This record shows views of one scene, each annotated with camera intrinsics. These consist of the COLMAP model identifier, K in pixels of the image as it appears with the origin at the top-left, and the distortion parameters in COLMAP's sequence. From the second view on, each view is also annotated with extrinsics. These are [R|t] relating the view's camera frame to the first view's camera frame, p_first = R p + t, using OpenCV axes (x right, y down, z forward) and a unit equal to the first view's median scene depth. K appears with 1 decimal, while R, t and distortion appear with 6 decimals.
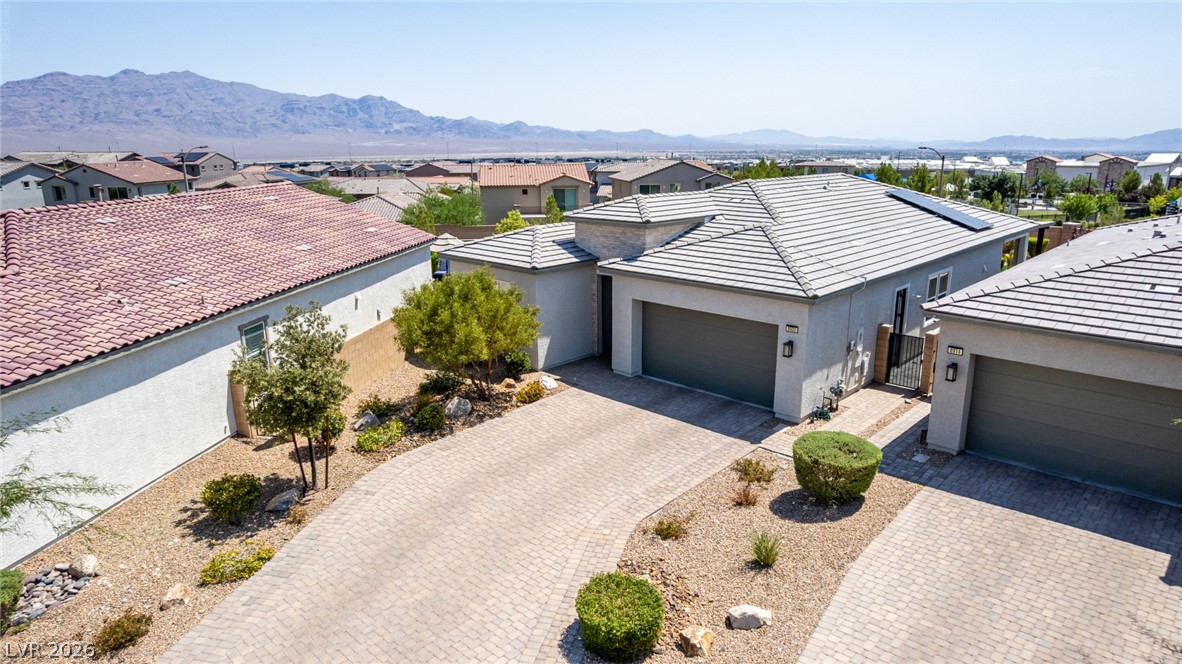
lens RADIAL K [[754.0, 0, 596.1], [0, 754.0, 336.8], [0, 0, 1]] dist [-0.076002, 0.070705]
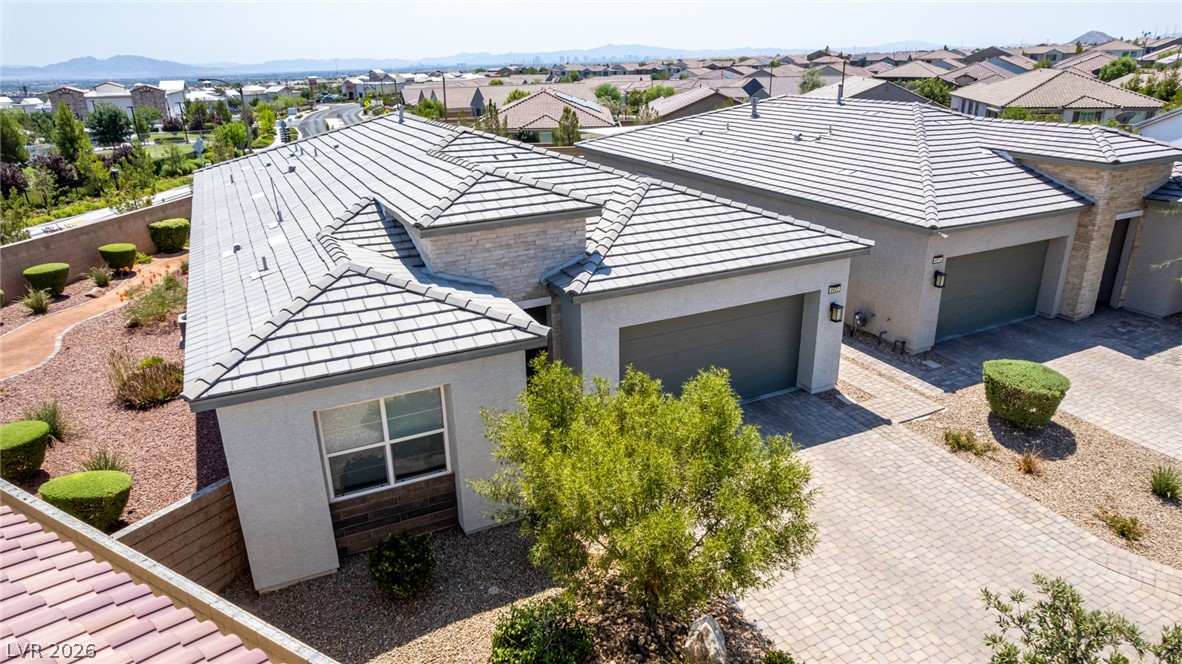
lens RADIAL K [[754.0, 0, 596.1], [0, 754.0, 336.8], [0, 0, 1]] dist [-0.076002, 0.070705]
pose [[0.344913, -0.331043, 0.878320, -0.519983], [0.252464, 0.933978, 0.252879, -0.210385], [-0.904045, 0.134523, 0.405717, 0.773359]]
